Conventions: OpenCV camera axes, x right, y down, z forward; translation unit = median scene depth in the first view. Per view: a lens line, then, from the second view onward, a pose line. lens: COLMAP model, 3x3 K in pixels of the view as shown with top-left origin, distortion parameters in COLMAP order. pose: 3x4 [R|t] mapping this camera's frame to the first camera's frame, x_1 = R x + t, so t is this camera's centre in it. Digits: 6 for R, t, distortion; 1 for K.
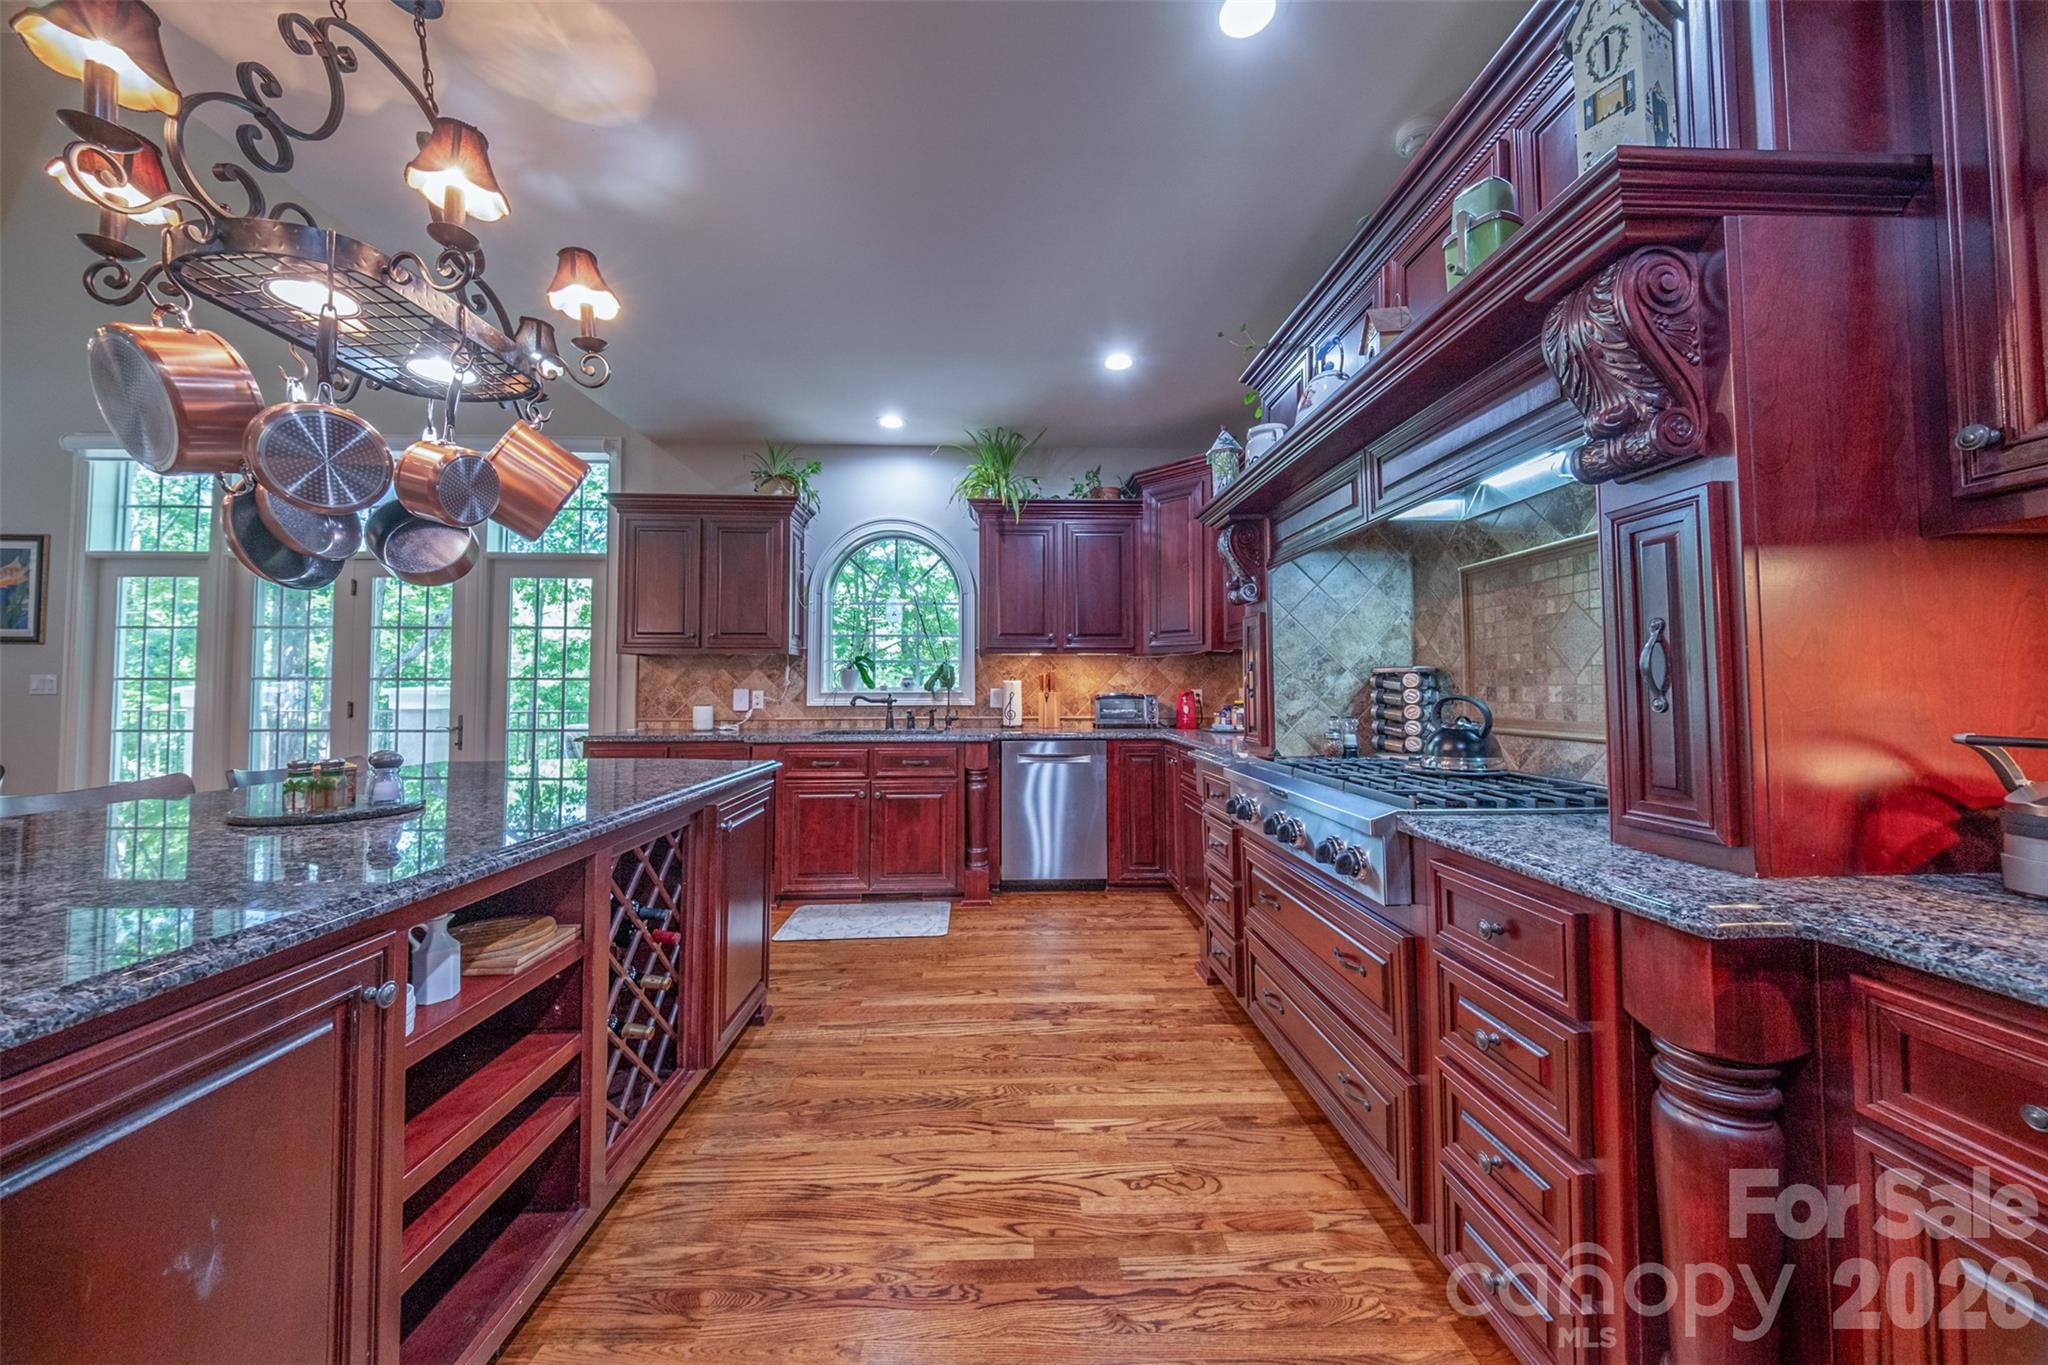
lens RADIAL K [[694.8, 0, 1021.1], [0, 694.8, 663.0], [0, 0, 1]] dist [0.027868, -0.012518]
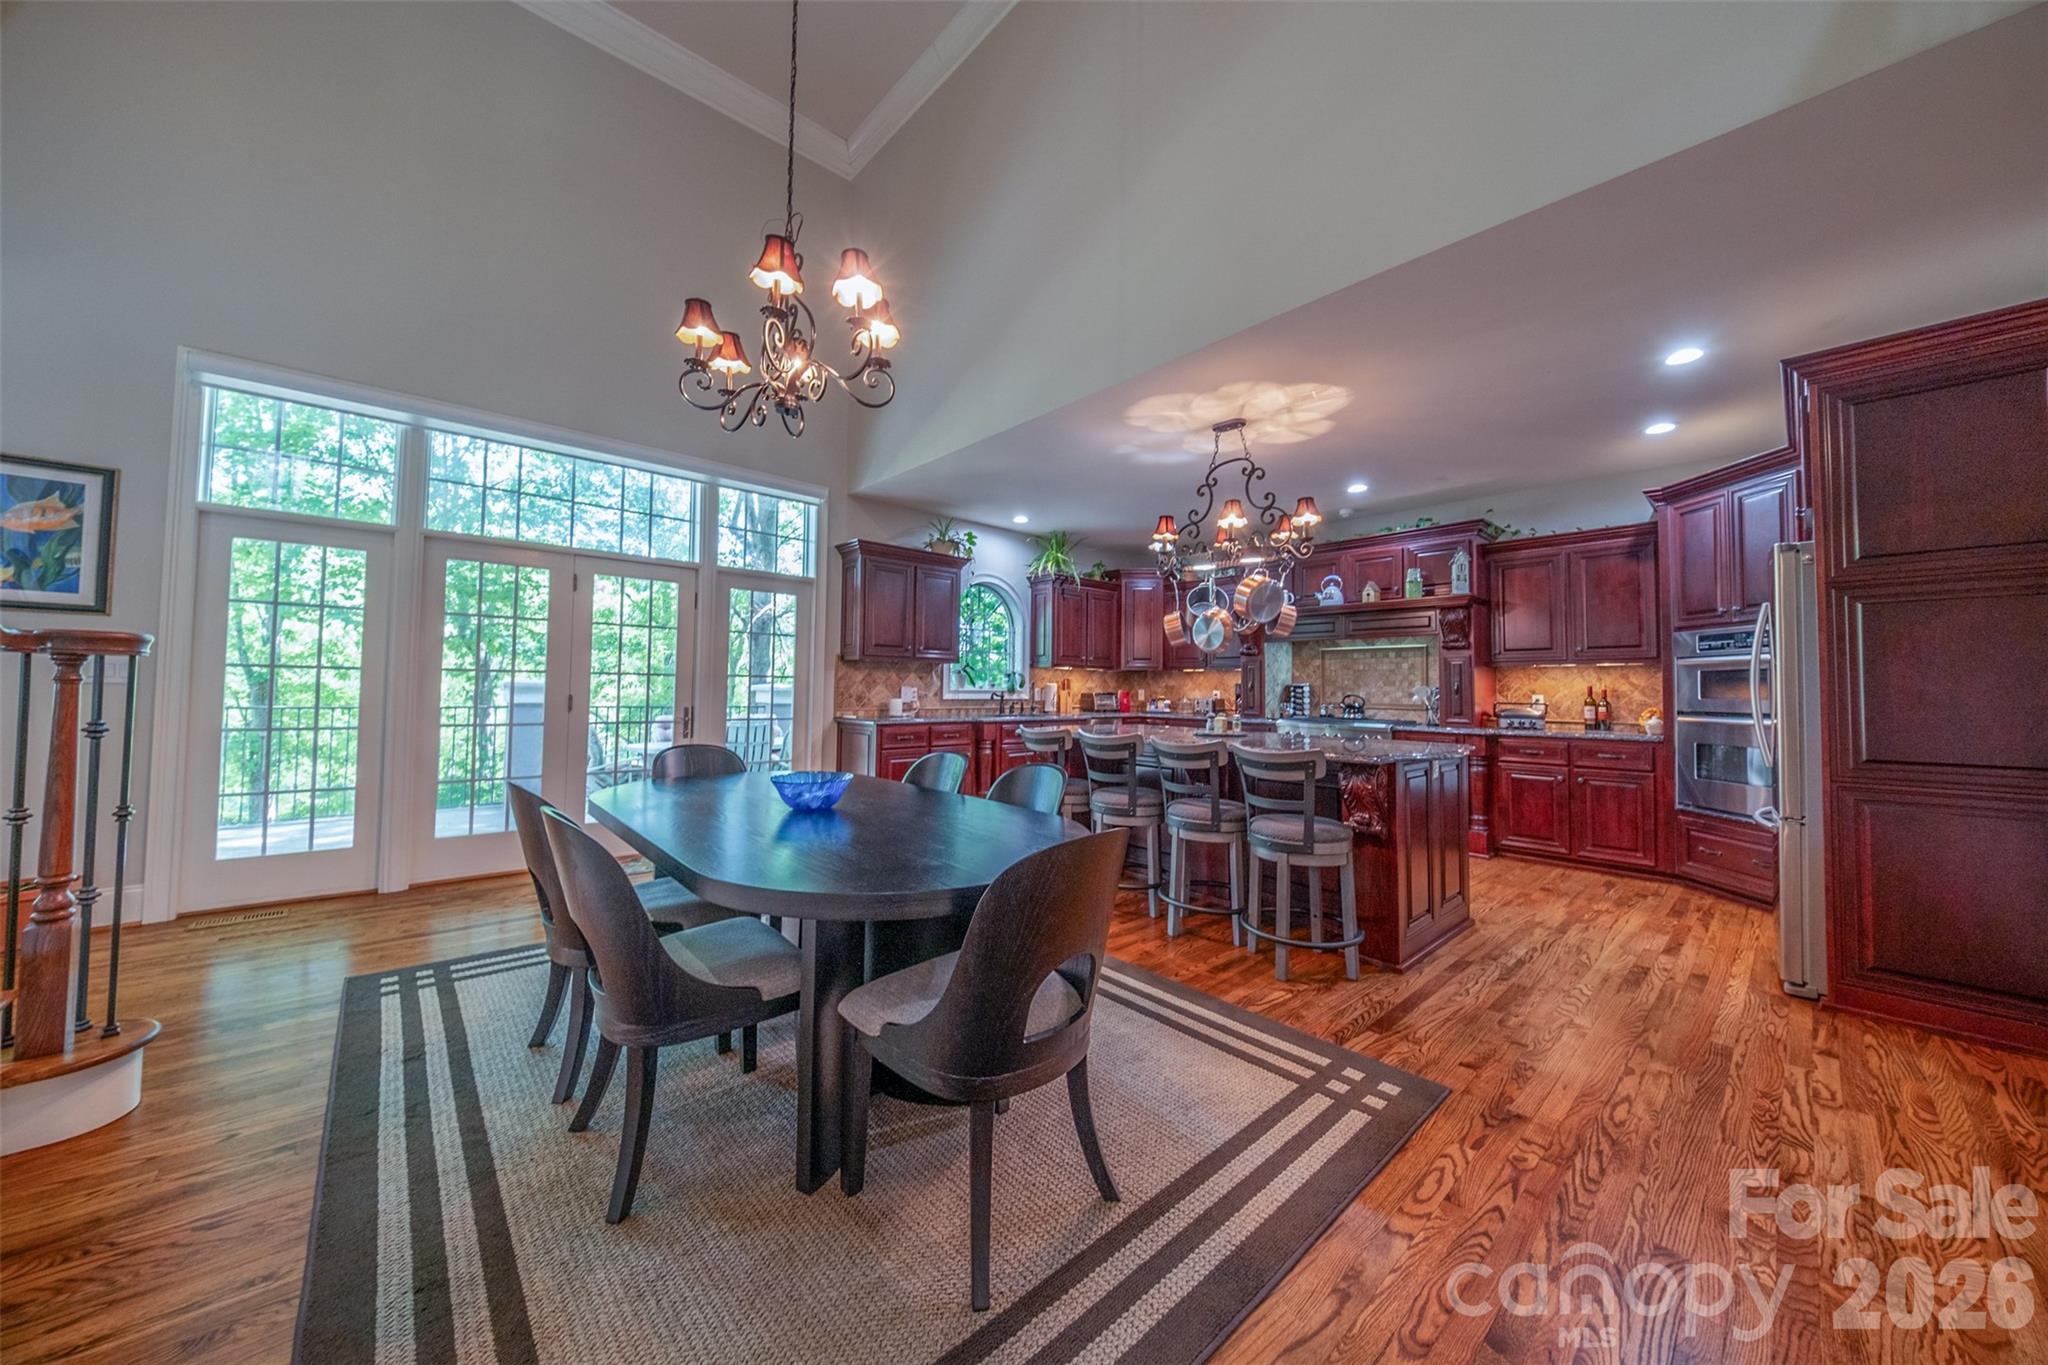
lens RADIAL K [[697.2, 0, 1009.6], [0, 697.2, 663.6], [0, 0, 1]] dist [0.033922, -0.012418]
pose [[0.768722, 0.032729, 0.638746, -1.849336], [-0.036842, 0.999298, -0.006864, -0.010750], [-0.638522, -0.018257, 0.769387, -0.319350]]
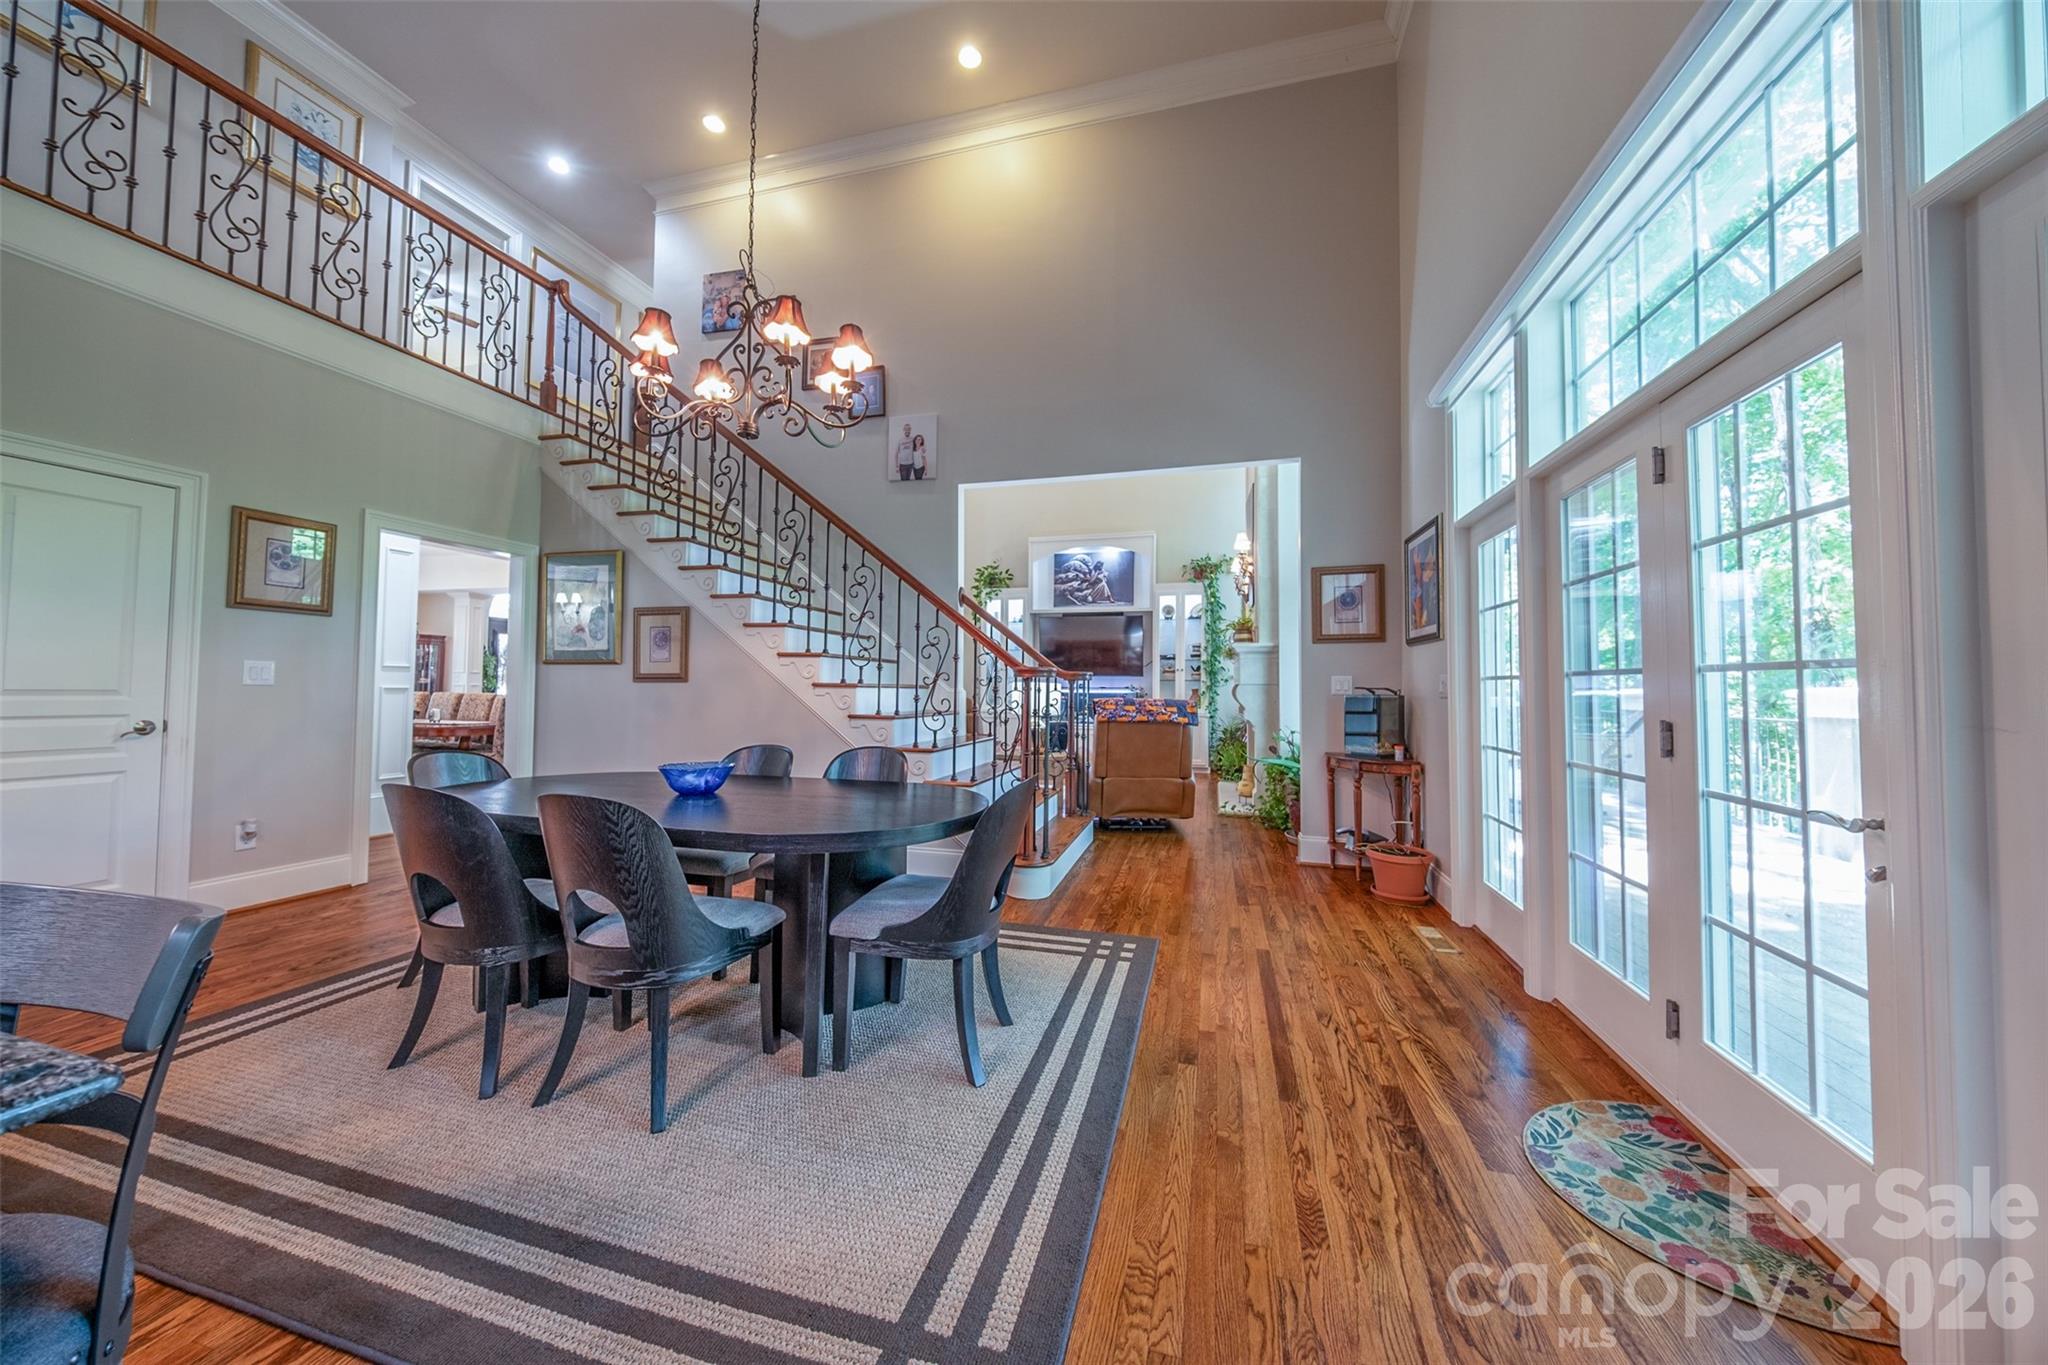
lens RADIAL K [[697.2, 0, 1009.6], [0, 697.2, 663.6], [0, 0, 1]] dist [0.033922, -0.012418]
pose [[-0.310405, -0.033993, -0.949996, -0.660101], [0.028203, 0.998591, -0.044947, 0.043789], [0.950186, -0.040745, -0.309009, 1.230344]]
